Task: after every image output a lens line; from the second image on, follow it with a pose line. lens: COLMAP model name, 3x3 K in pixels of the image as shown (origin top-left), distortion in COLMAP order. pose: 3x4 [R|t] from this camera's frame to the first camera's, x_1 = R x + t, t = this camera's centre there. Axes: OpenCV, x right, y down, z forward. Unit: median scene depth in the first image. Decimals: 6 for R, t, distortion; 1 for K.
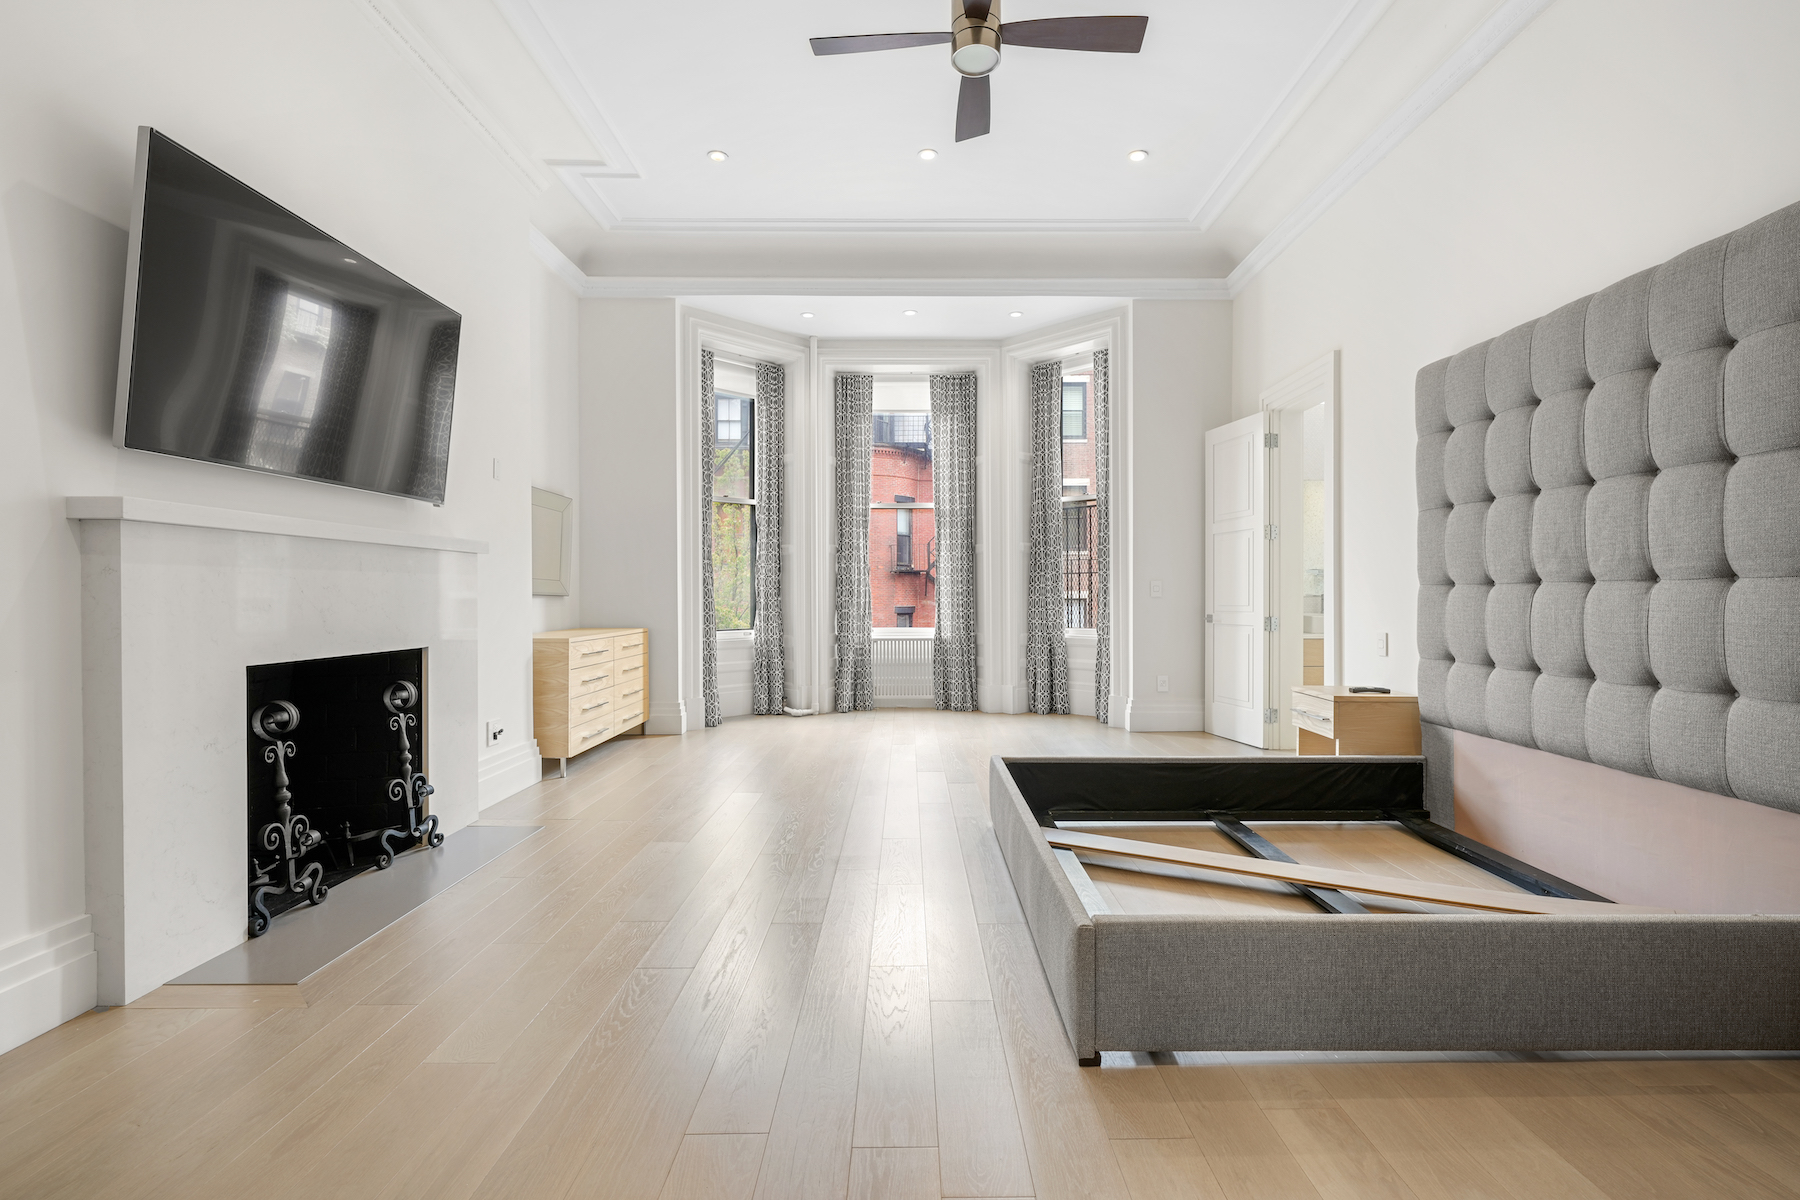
lens RADIAL K [[817.4, 0, 906.5], [0, 817.4, 602.8], [0, 0, 1]] dist [0.000427, -0.000095]
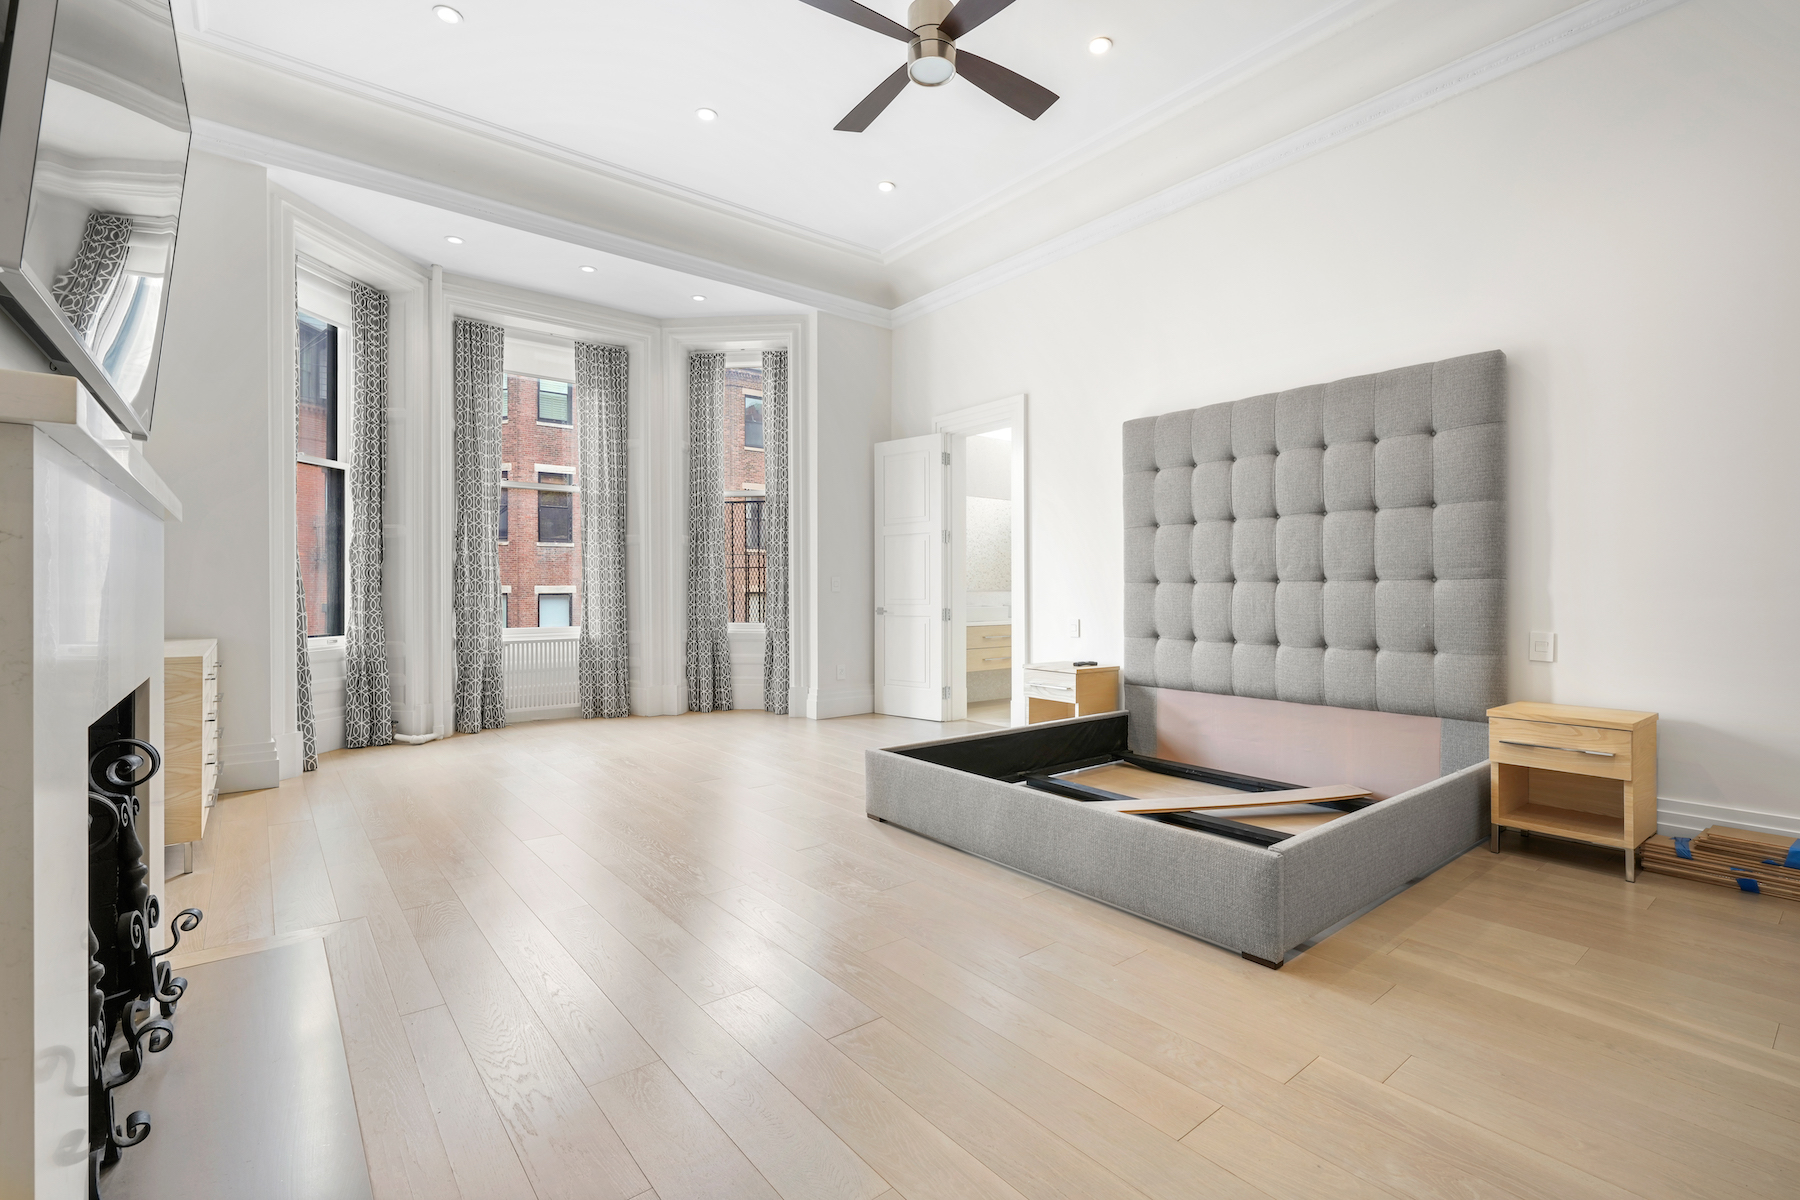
lens RADIAL K [[810.9, 0, 902.5], [0, 810.9, 593.4], [0, 0, 1]] dist [0.001865, 0.000128]
pose [[0.781583, -0.001858, 0.623799, -0.278044], [0.005166, 0.999981, -0.003495, -0.000784], [-0.623780, 0.005954, 0.781577, 0.107591]]
